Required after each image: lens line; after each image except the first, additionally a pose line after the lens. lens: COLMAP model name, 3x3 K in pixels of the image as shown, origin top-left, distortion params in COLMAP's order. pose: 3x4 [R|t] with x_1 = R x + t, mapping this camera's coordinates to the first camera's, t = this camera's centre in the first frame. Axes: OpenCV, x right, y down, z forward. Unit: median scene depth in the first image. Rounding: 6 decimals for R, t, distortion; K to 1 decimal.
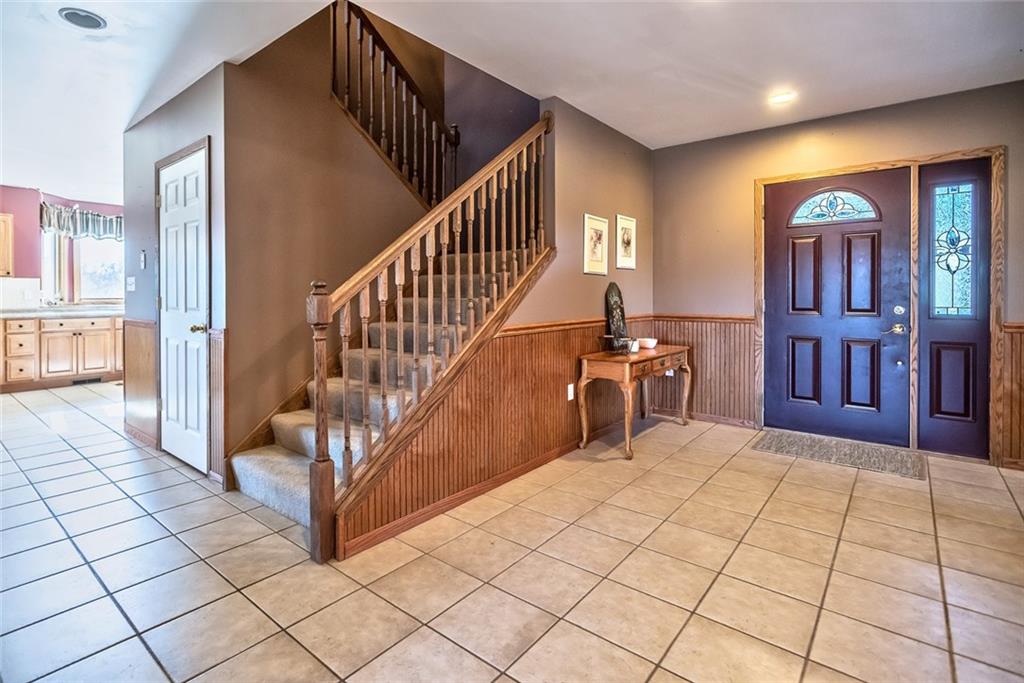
lens RADIAL K [[459.3, 0, 510.9], [0, 459.3, 295.4], [0, 0, 1]] dist [-0.000850, 0.000048]
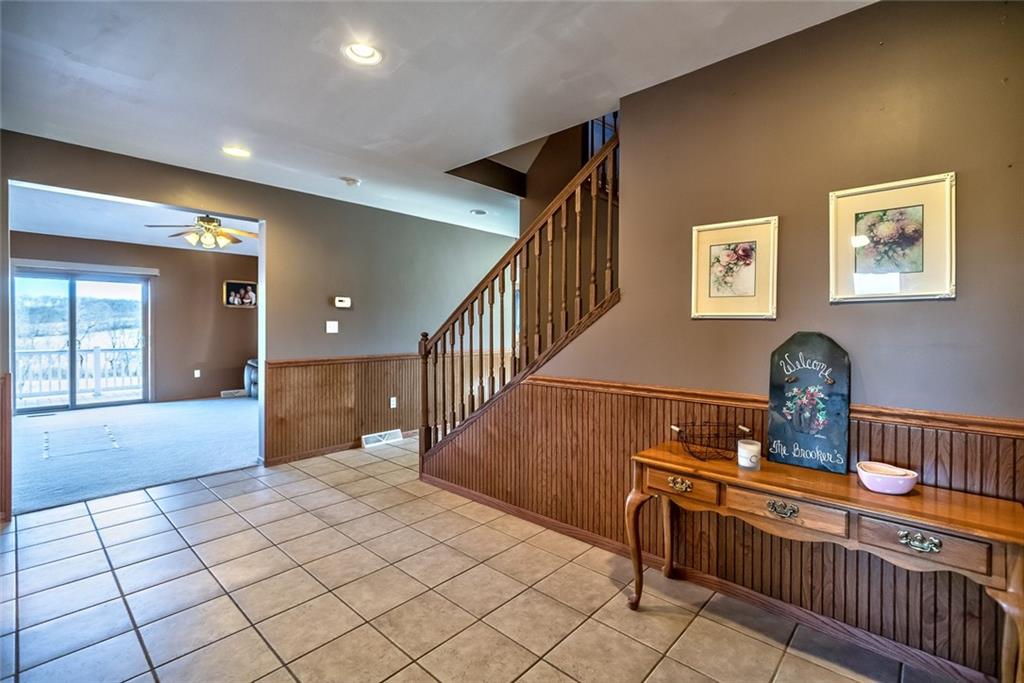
lens RADIAL K [[460.5, 0, 507.6], [0, 460.5, 332.0], [0, 0, 1]] dist [-0.002503, -0.000446]
pose [[-0.027153, 0.011676, -0.999563, 1.056574], [-0.011137, 0.999866, 0.011982, -0.044491], [0.999569, 0.011458, -0.027019, 0.974706]]
